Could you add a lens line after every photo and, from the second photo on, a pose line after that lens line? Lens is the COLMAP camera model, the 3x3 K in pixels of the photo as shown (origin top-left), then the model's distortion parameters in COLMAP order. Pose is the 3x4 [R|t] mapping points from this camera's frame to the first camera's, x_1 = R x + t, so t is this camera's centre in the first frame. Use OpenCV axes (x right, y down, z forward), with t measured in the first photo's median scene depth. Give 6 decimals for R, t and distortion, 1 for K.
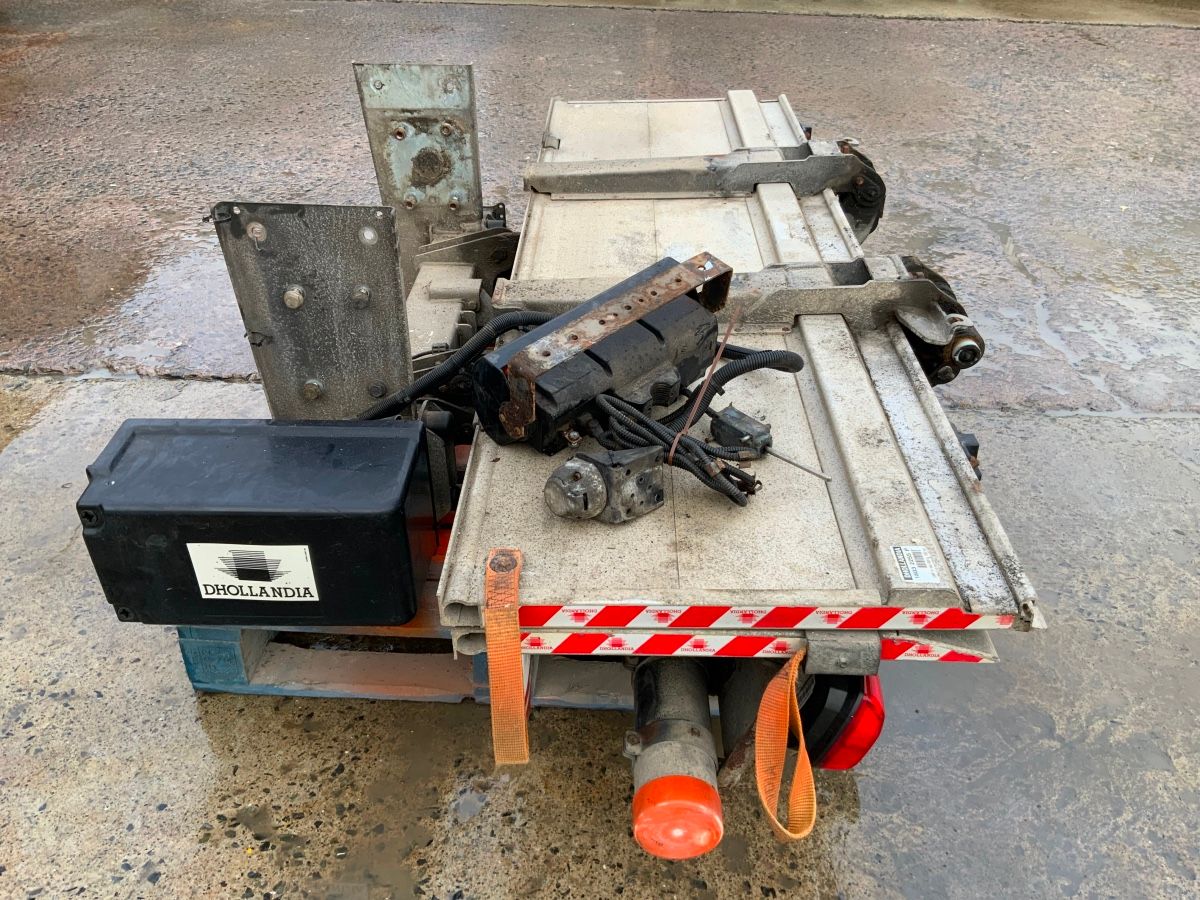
lens RADIAL K [[1001.5, 0, 600.0], [0, 1001.5, 450.0], [0, 0, 1]] dist [0.102124, -0.224045]
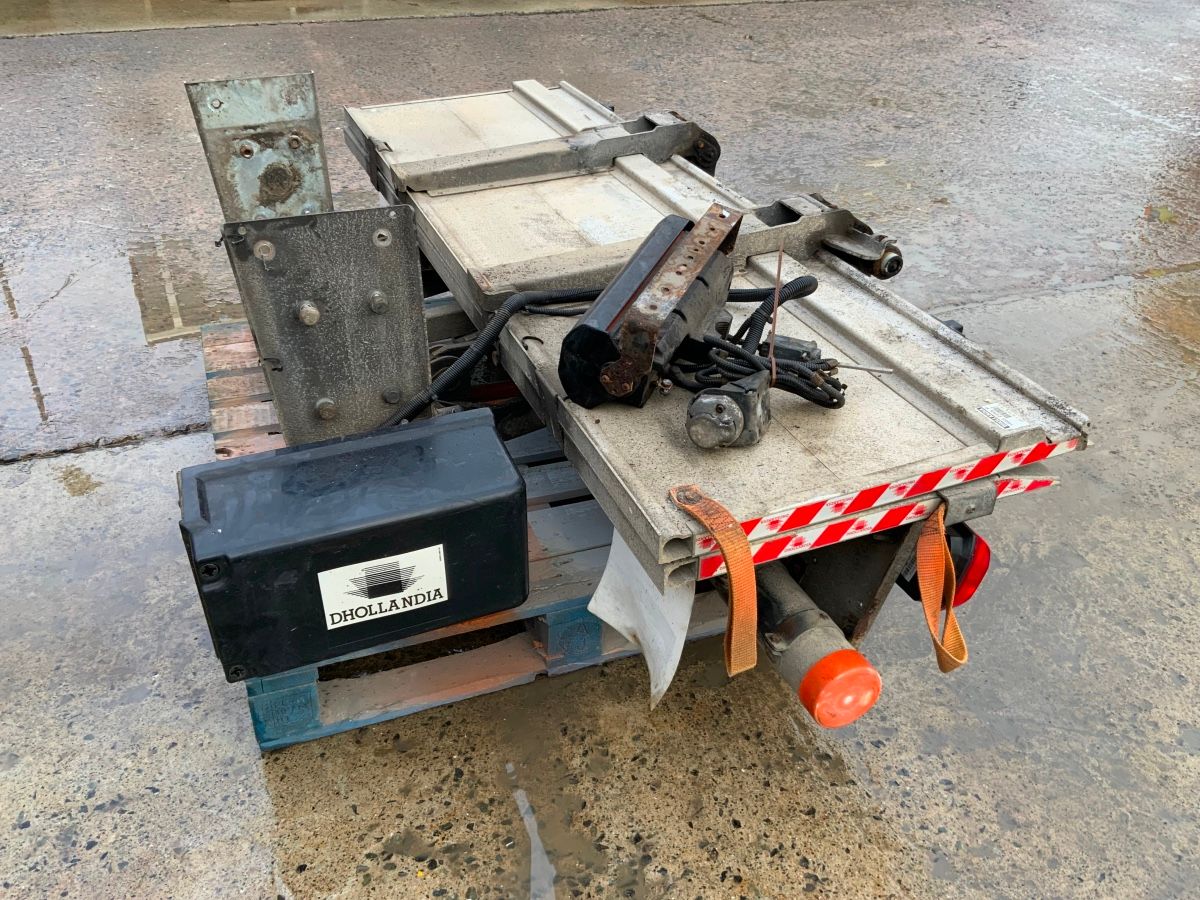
lens RADIAL K [[1001.5, 0, 600.0], [0, 1001.5, 450.0], [0, 0, 1]] dist [0.102124, -0.224045]
pose [[0.917363, -0.214796, 0.335125, -0.403538], [0.217720, 0.975571, 0.029305, 0.007807], [-0.333233, 0.046079, 0.941718, 0.007649]]
